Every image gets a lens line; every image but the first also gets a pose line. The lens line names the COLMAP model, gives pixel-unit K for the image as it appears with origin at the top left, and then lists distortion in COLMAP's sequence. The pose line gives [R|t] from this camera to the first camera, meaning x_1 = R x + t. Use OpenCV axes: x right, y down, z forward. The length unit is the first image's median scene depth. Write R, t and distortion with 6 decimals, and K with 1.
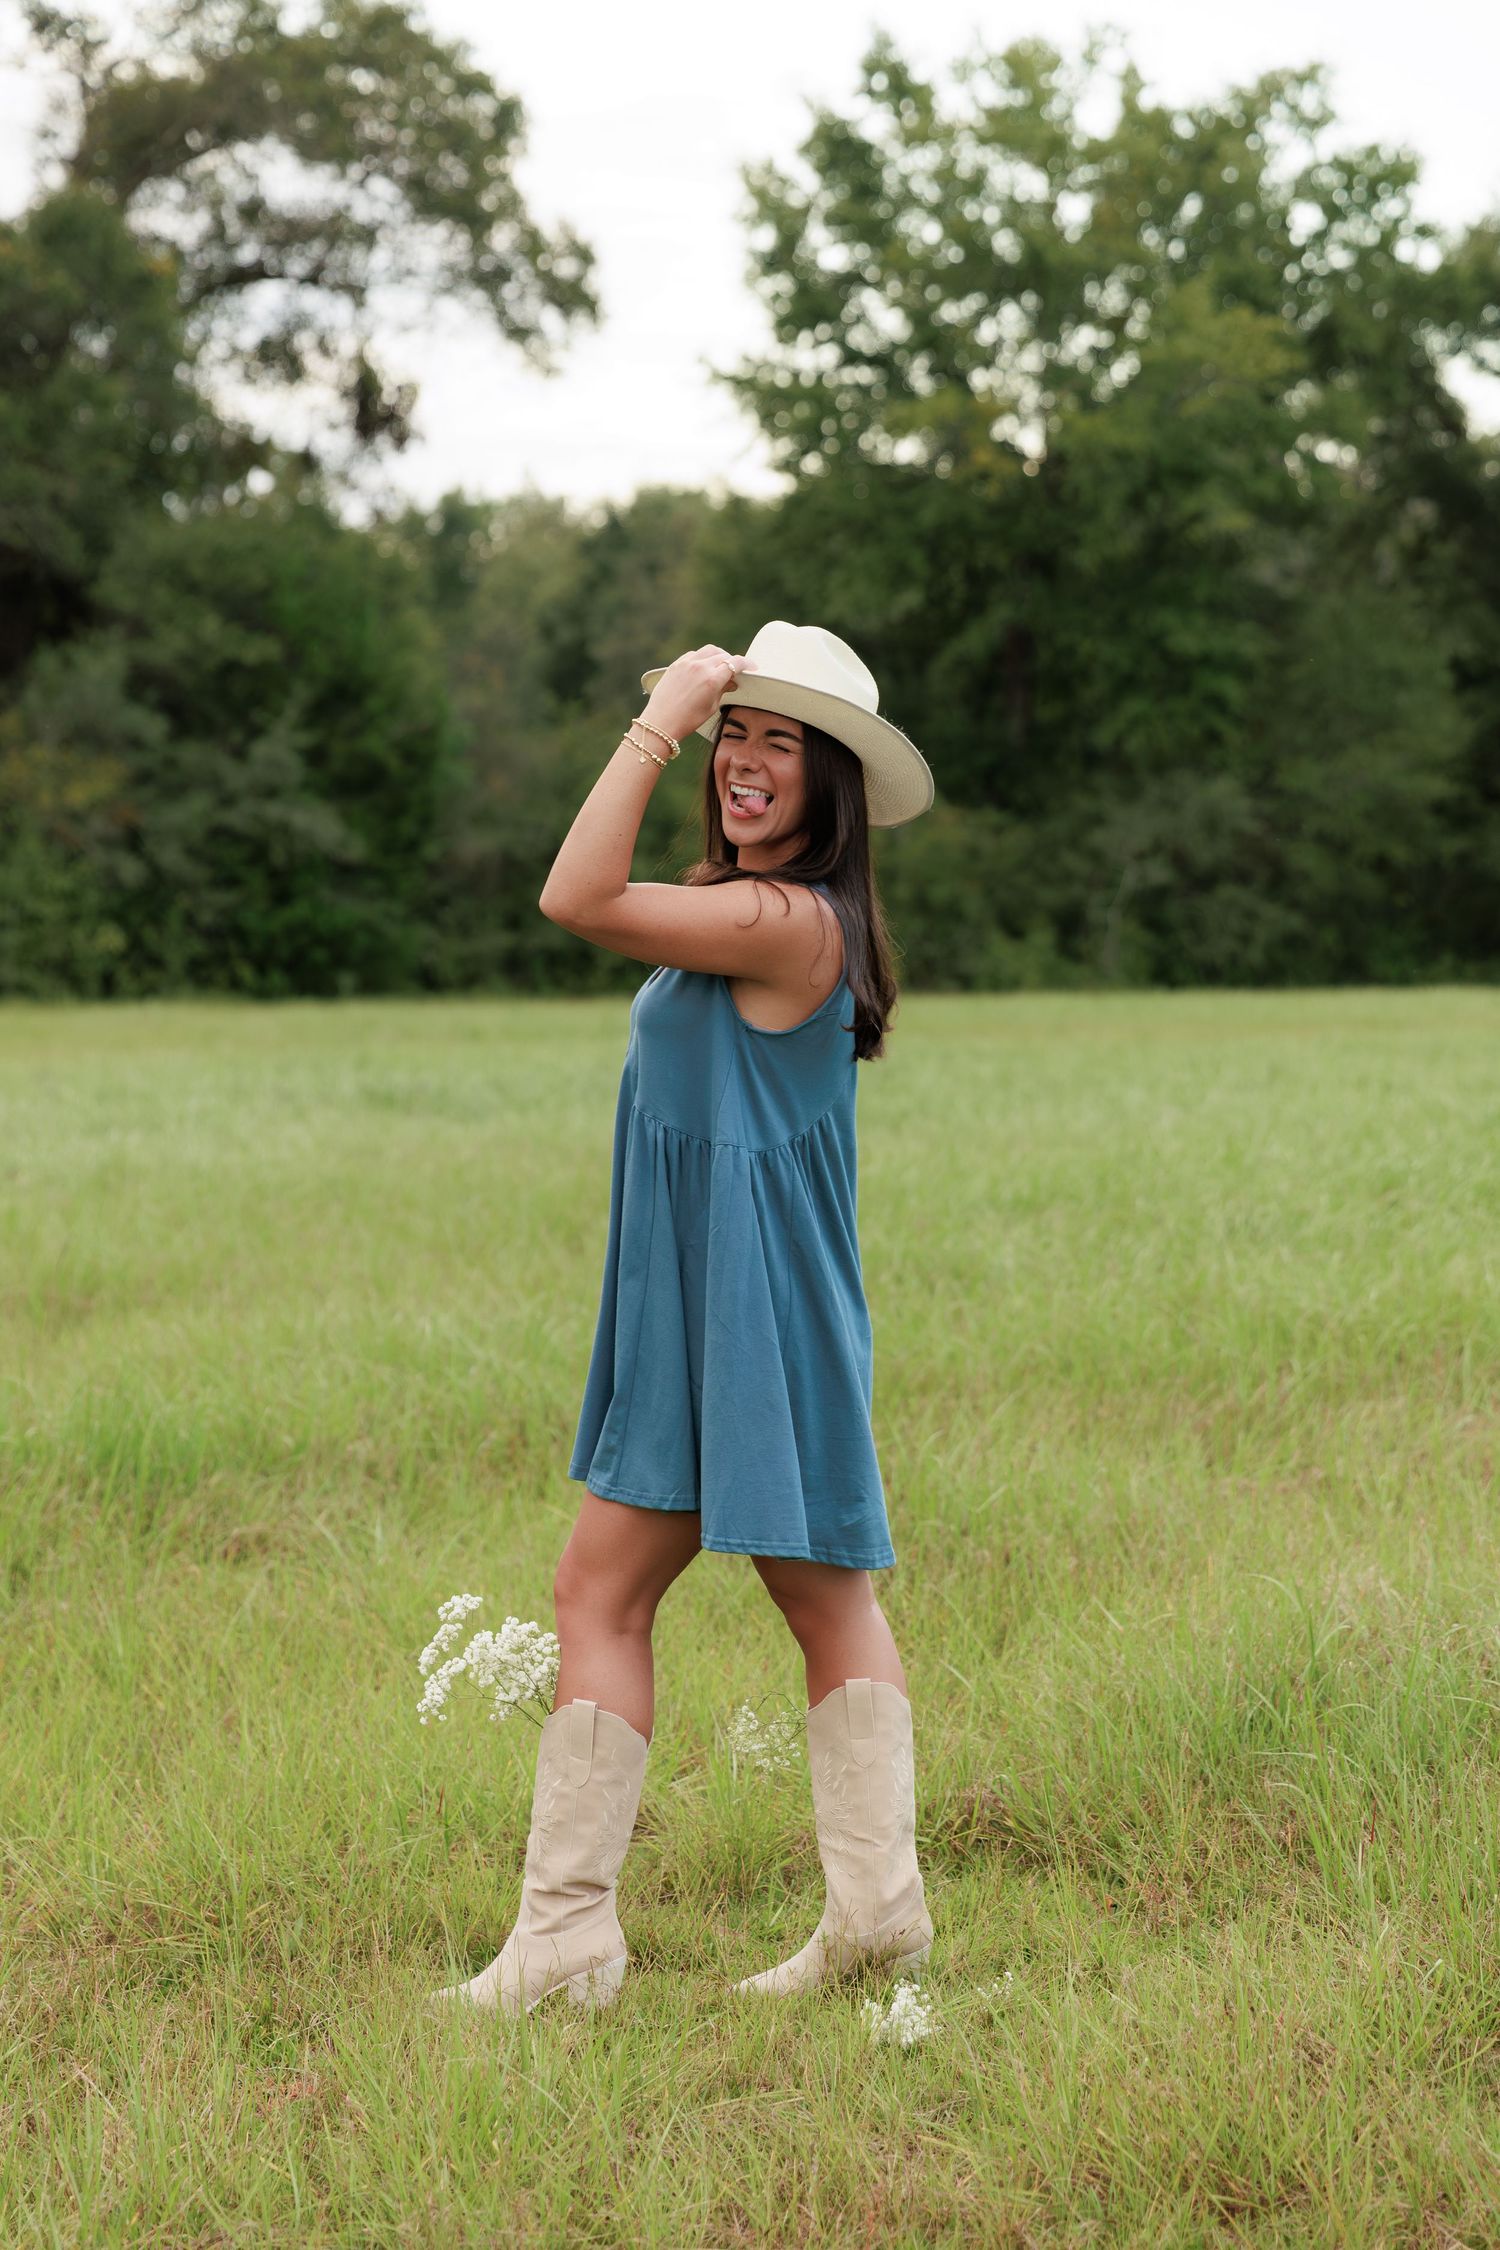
lens RADIAL K [[4512.5, 0, 795.6], [0, 4512.5, 1130.1], [0, 0, 1]] dist [0.012654, -0.239760]
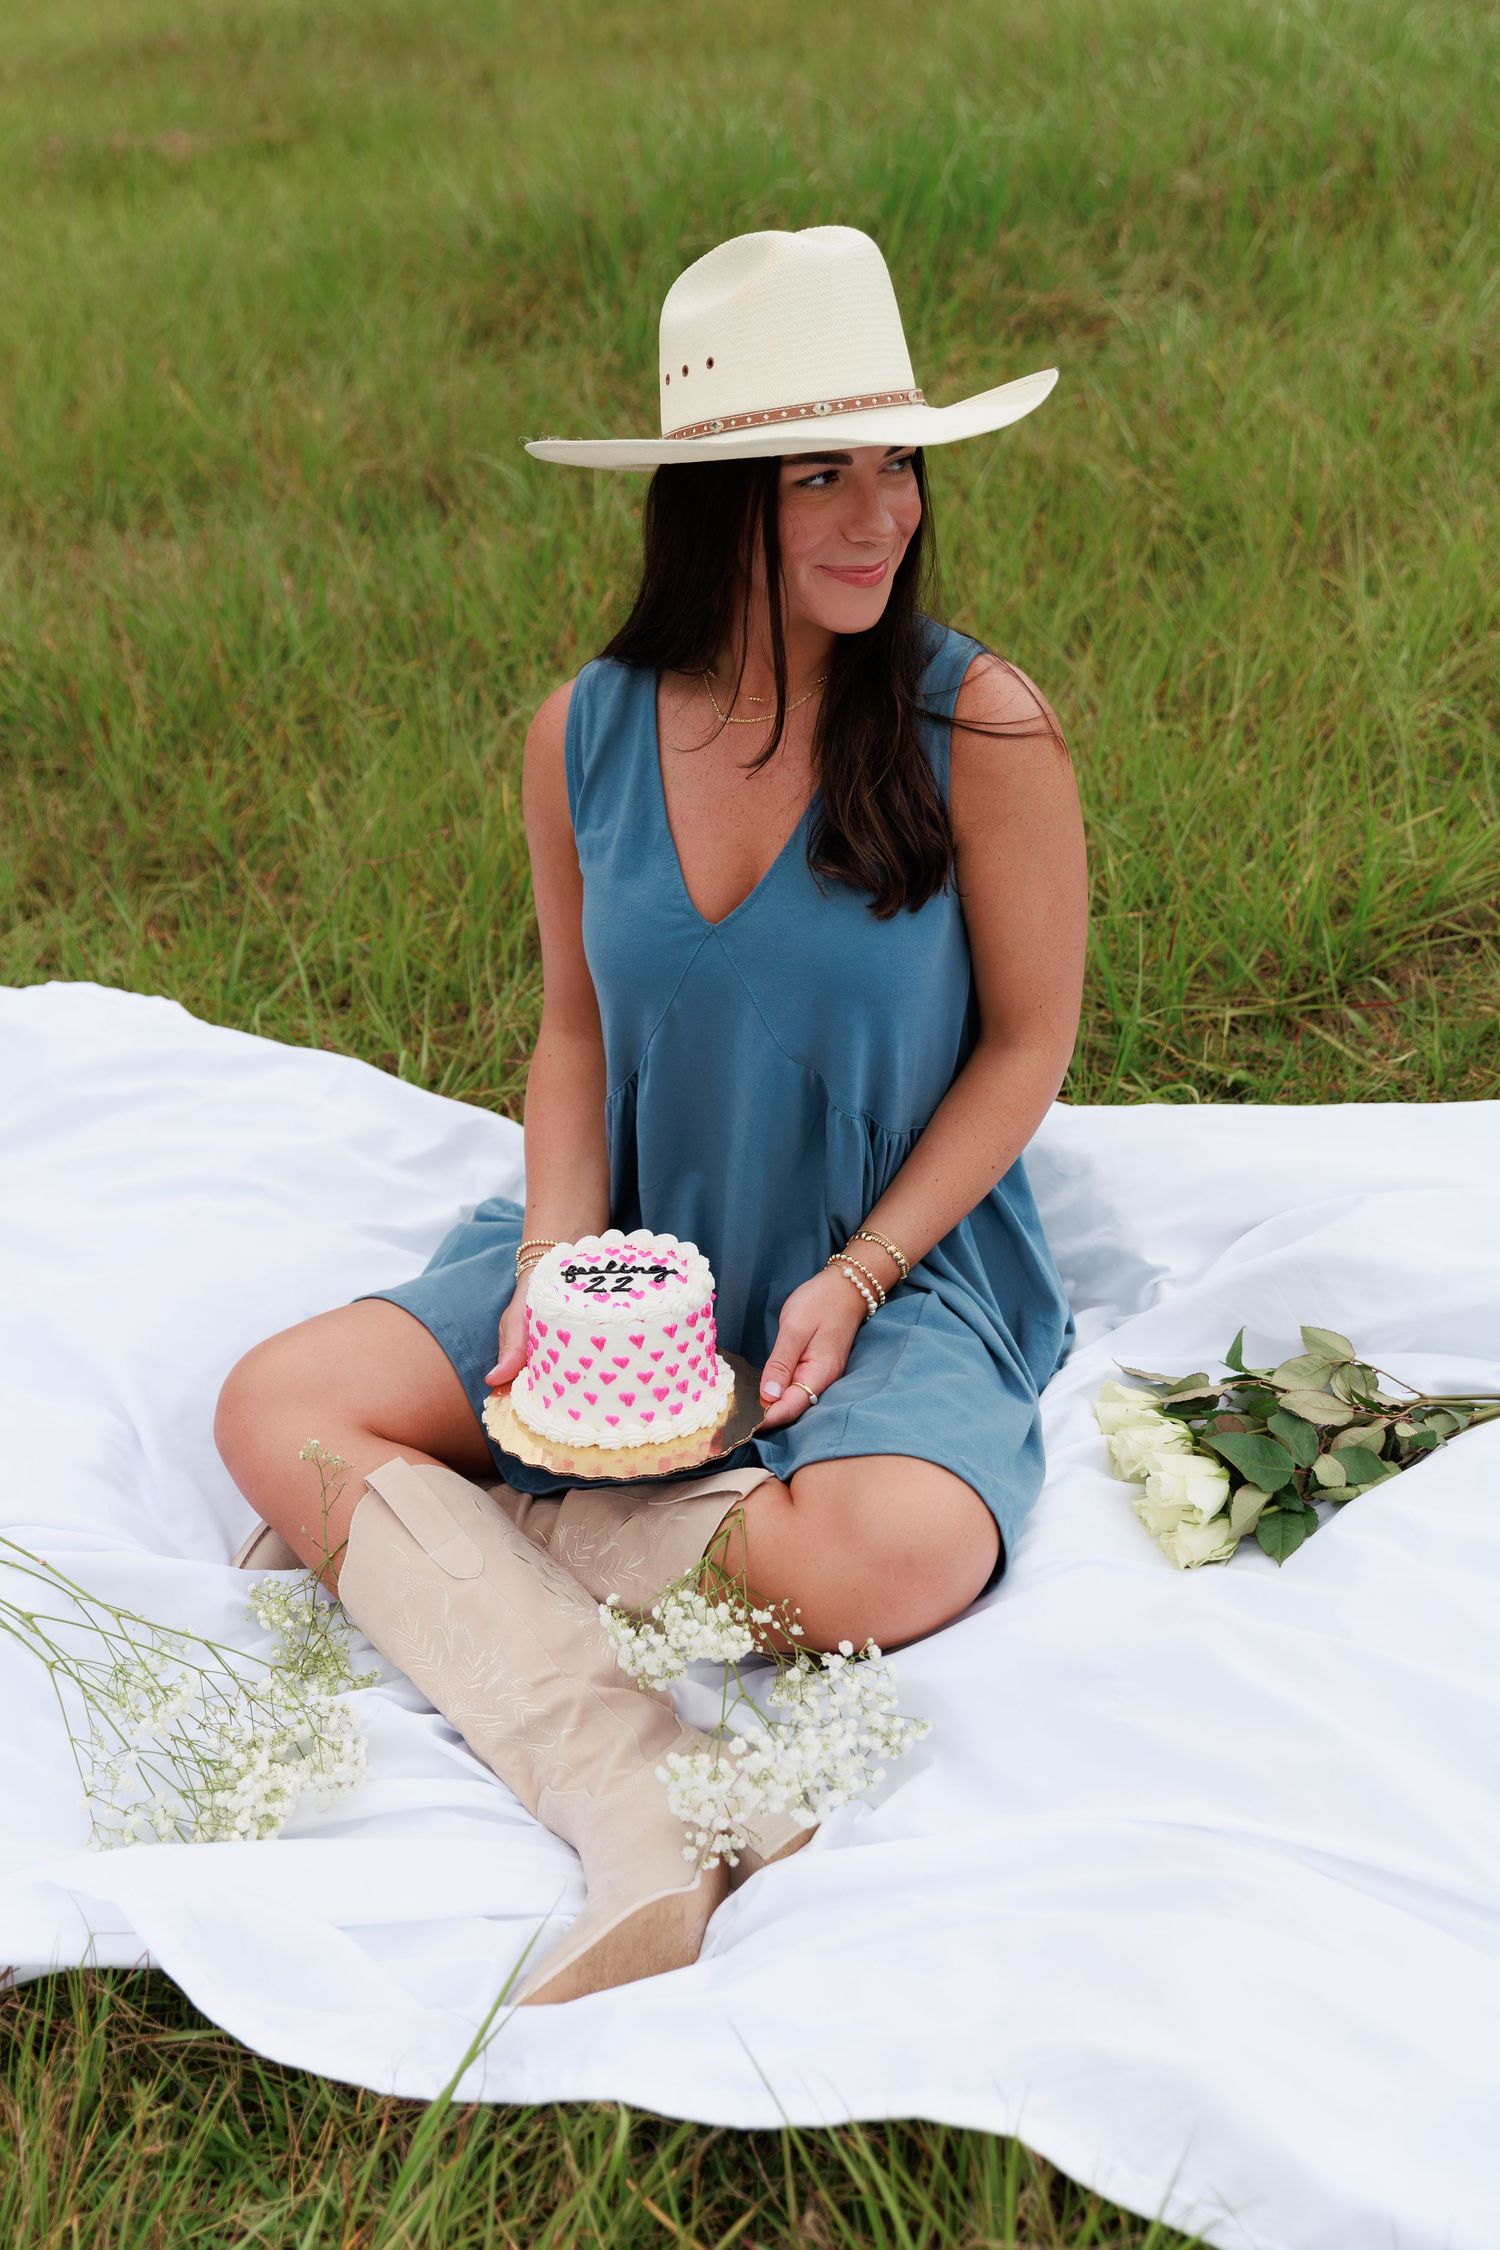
lens RADIAL K [[2590.3, 0, 750.0], [0, 2590.3, 1125.0], [0, 0, 1]] dist [0.002082, 0.001431]
pose [[0.960392, 0.119118, -0.251908, -0.006495], [0.014178, 0.881965, 0.471102, -0.002518], [0.278290, -0.456014, 0.845344, 0.109192]]
